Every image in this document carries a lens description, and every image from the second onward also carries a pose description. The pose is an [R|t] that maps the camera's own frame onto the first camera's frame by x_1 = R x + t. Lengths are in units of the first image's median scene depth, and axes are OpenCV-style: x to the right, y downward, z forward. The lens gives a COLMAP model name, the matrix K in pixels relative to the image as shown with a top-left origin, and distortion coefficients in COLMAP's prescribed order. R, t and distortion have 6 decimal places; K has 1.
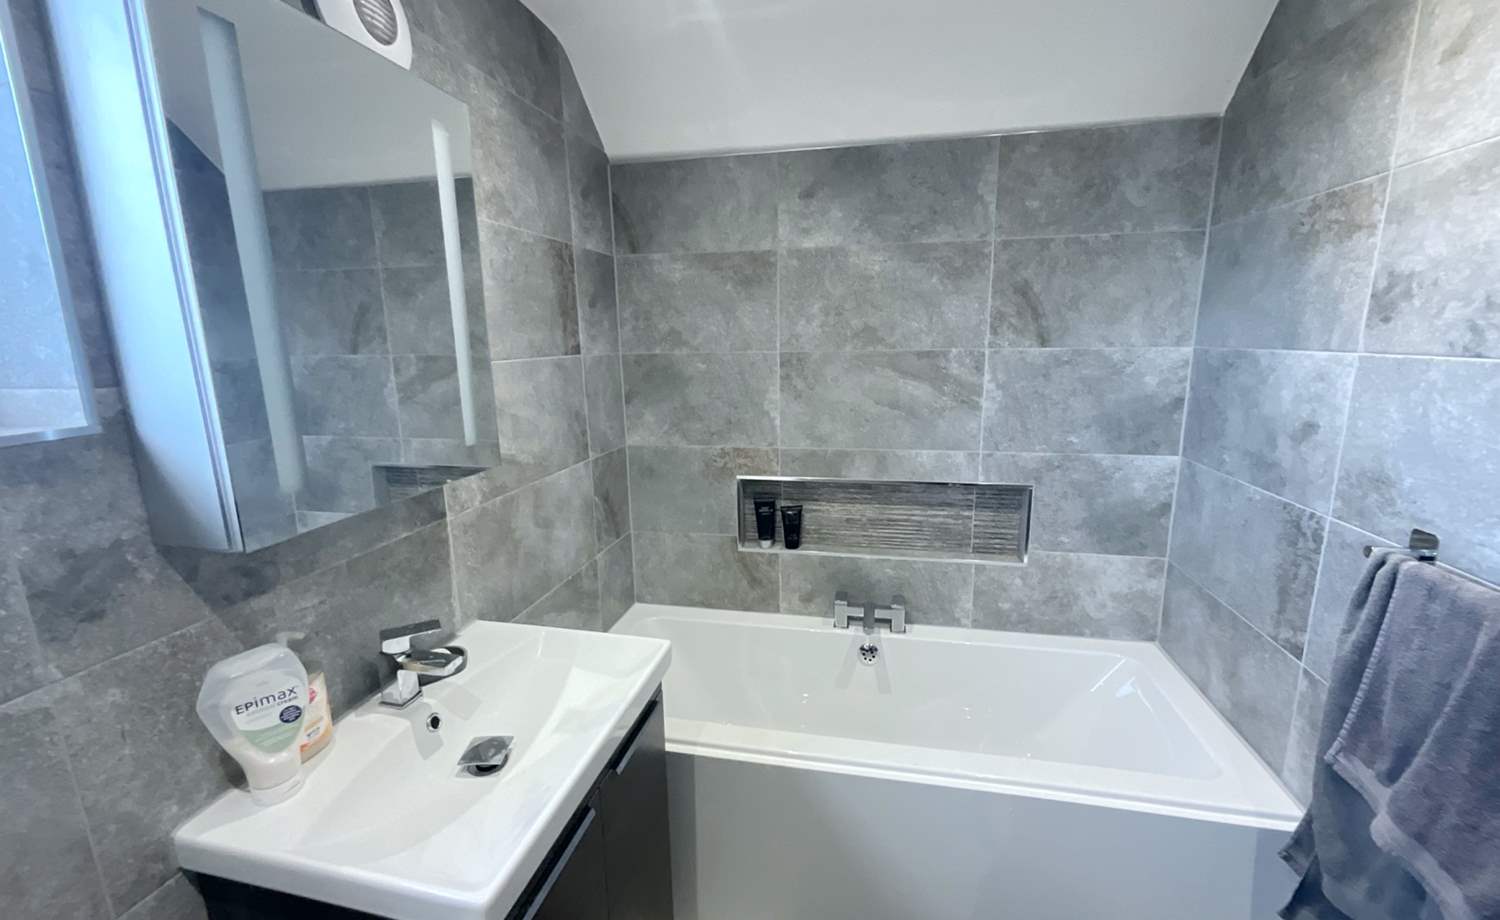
lens RADIAL K [[609.1, 0, 747.4], [0, 609.1, 461.0], [0, 0, 1]] dist [-0.005421, 0.003007]
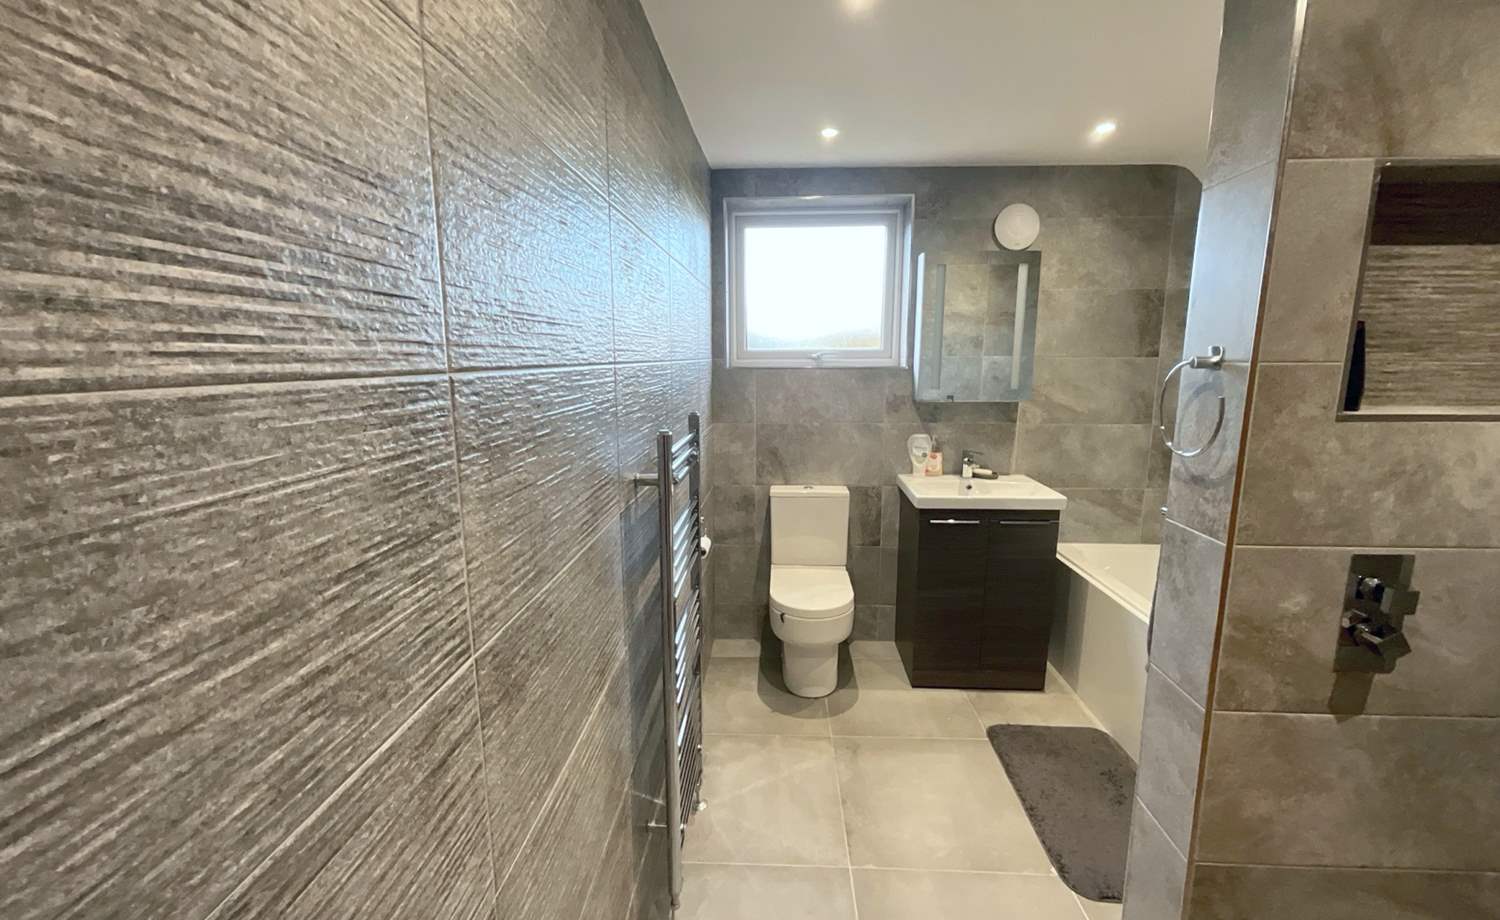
lens RADIAL K [[609.1, 0, 757.7], [0, 609.1, 457.9], [0, 0, 1]] dist [-0.005421, 0.003007]
pose [[0.172695, 0.178986, -0.968577, 1.129751], [-0.200418, 0.969165, 0.143361, 0.061264], [0.964370, 0.169362, 0.203242, -0.280077]]
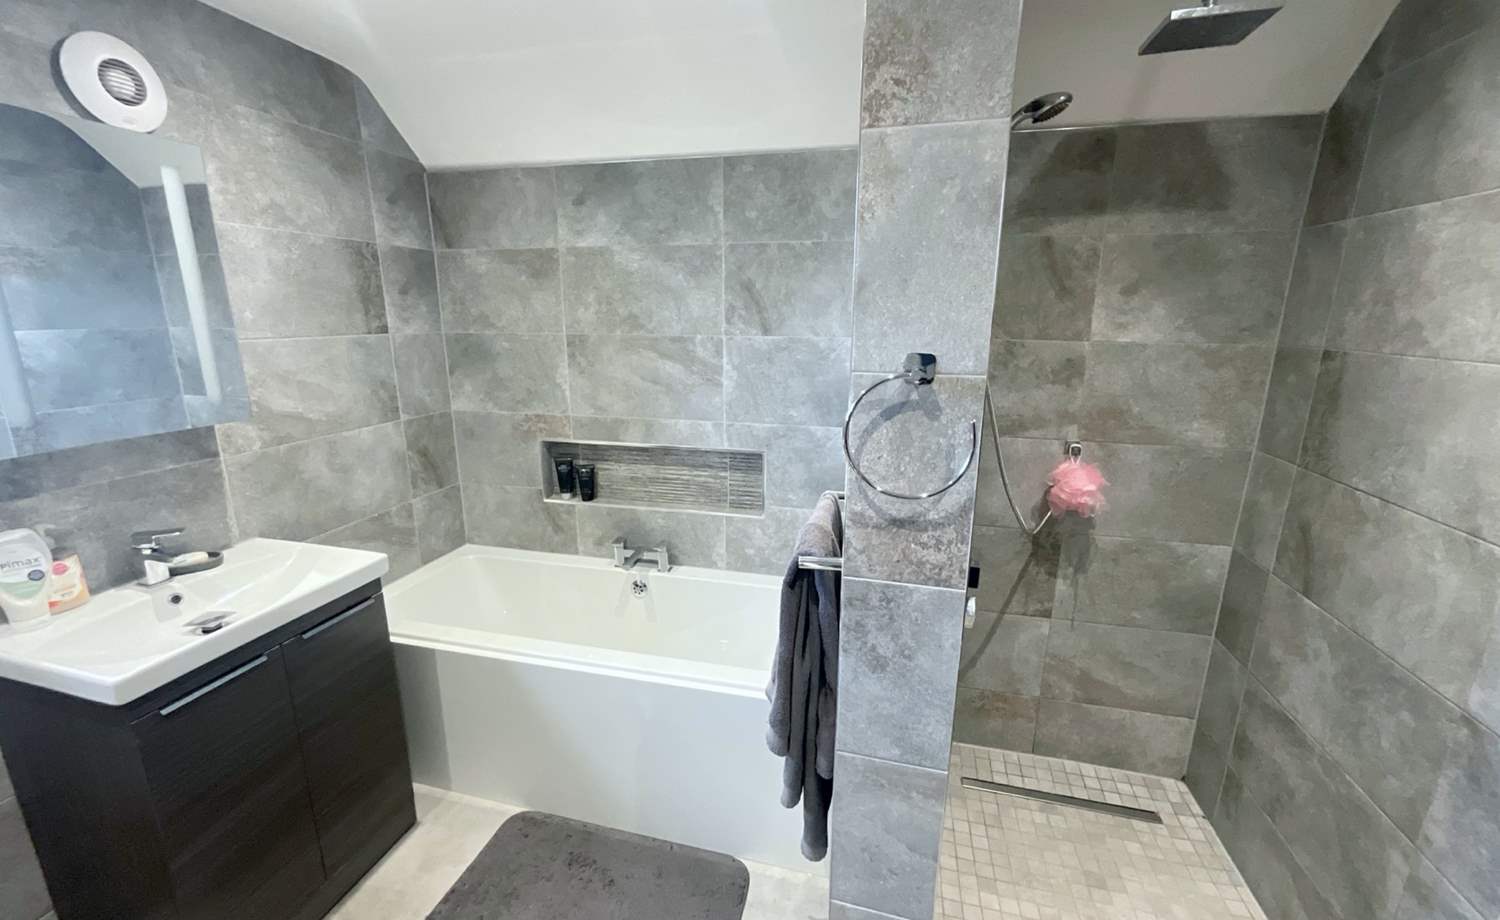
lens RADIAL K [[609.1, 0, 748.8], [0, 609.1, 462.7], [0, 0, 1]] dist [-0.005421, 0.003007]
pose [[0.999324, 0.026316, -0.025669, 0.488387], [-0.025282, 0.998888, 0.039804, 0.016617], [0.026687, -0.039128, 0.998878, -0.206352]]
